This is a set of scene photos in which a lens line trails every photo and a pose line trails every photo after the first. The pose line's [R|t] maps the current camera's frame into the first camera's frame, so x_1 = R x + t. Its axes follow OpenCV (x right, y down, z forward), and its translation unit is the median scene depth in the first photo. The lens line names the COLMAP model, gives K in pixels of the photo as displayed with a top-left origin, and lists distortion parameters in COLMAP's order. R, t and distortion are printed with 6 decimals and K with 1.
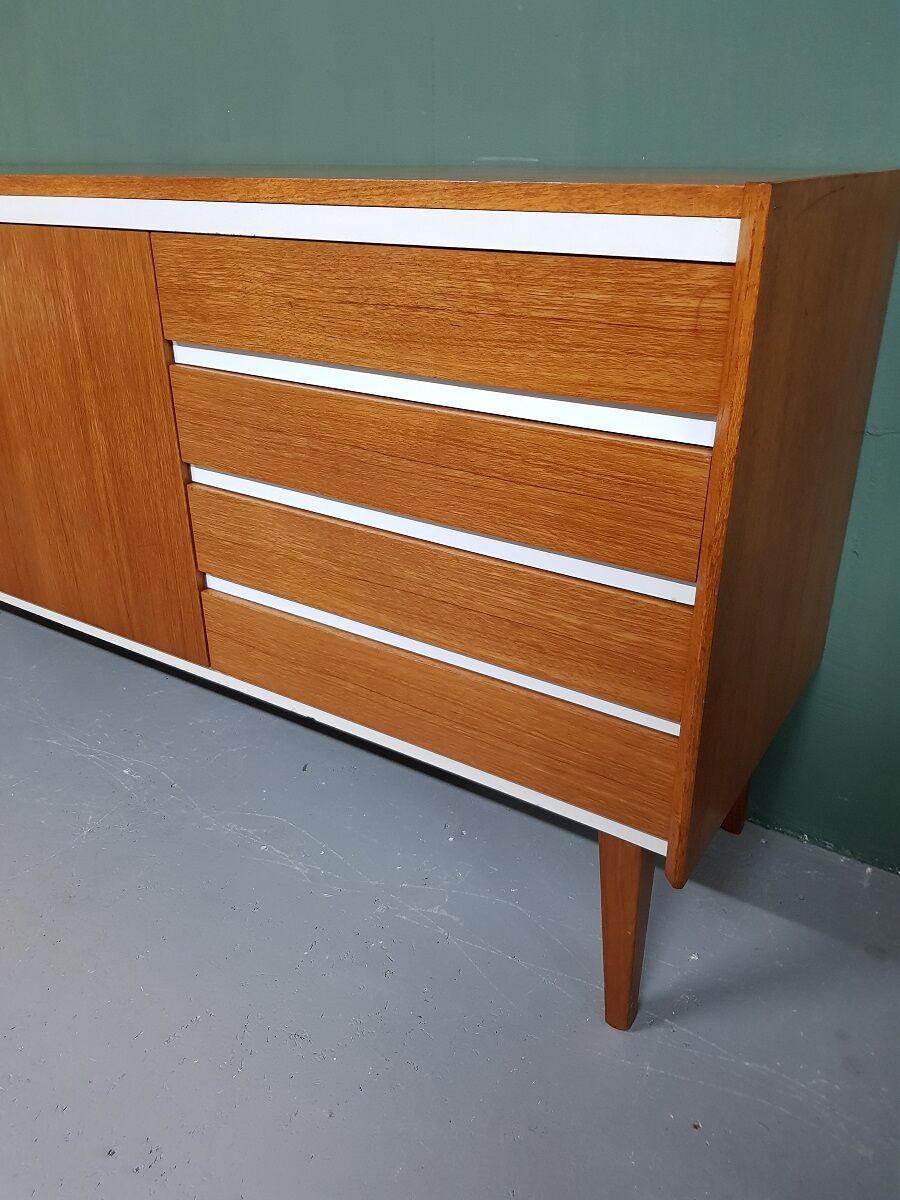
lens RADIAL K [[922.5, 0, 433.7], [0, 922.5, 608.7], [0, 0, 1]] dist [0.056101, -0.073515]
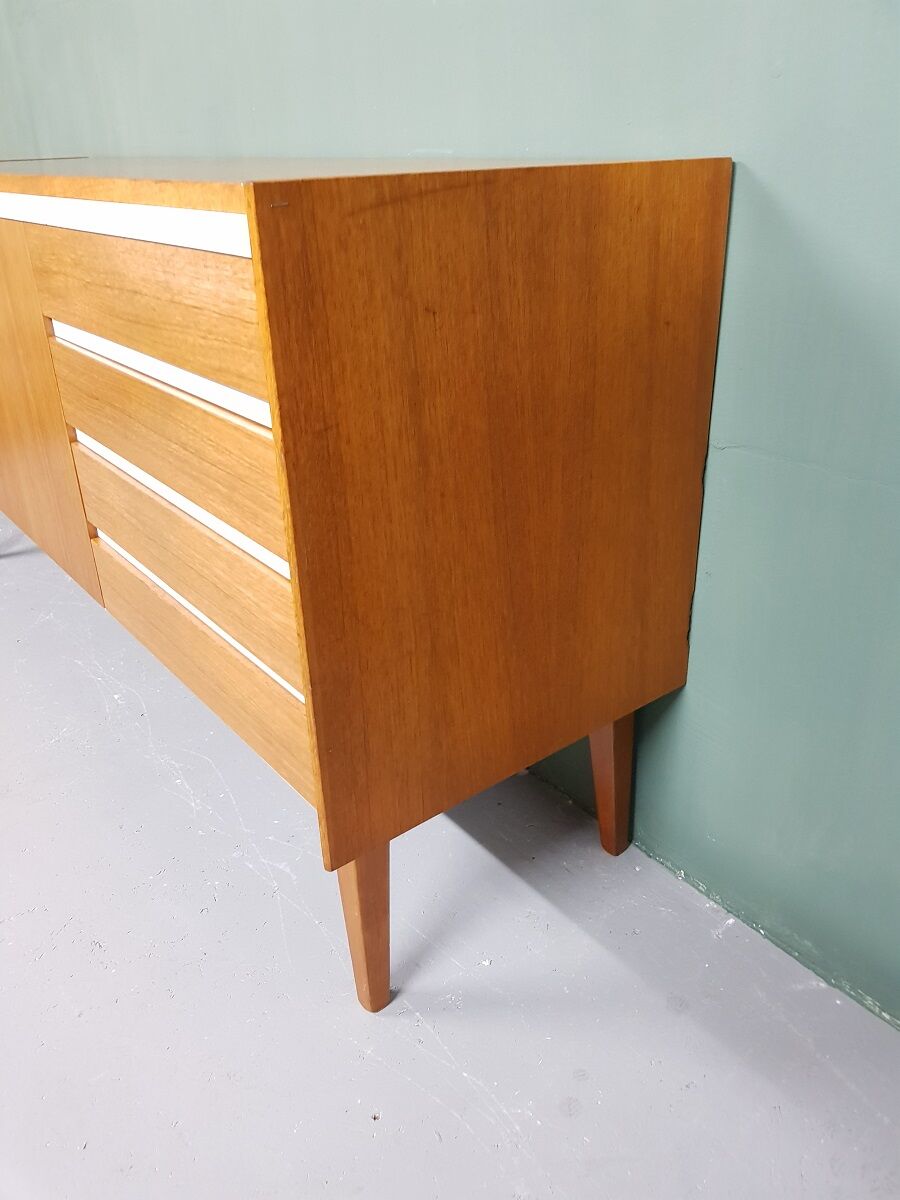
lens RADIAL K [[922.5, 0, 481.1], [0, 922.5, 592.1], [0, 0, 1]] dist [0.056101, -0.073515]
pose [[0.950933, 0.121758, -0.284432, 0.583103], [-0.122198, 0.992372, 0.016267, -0.033884], [0.284244, 0.019288, 0.958558, 0.058180]]
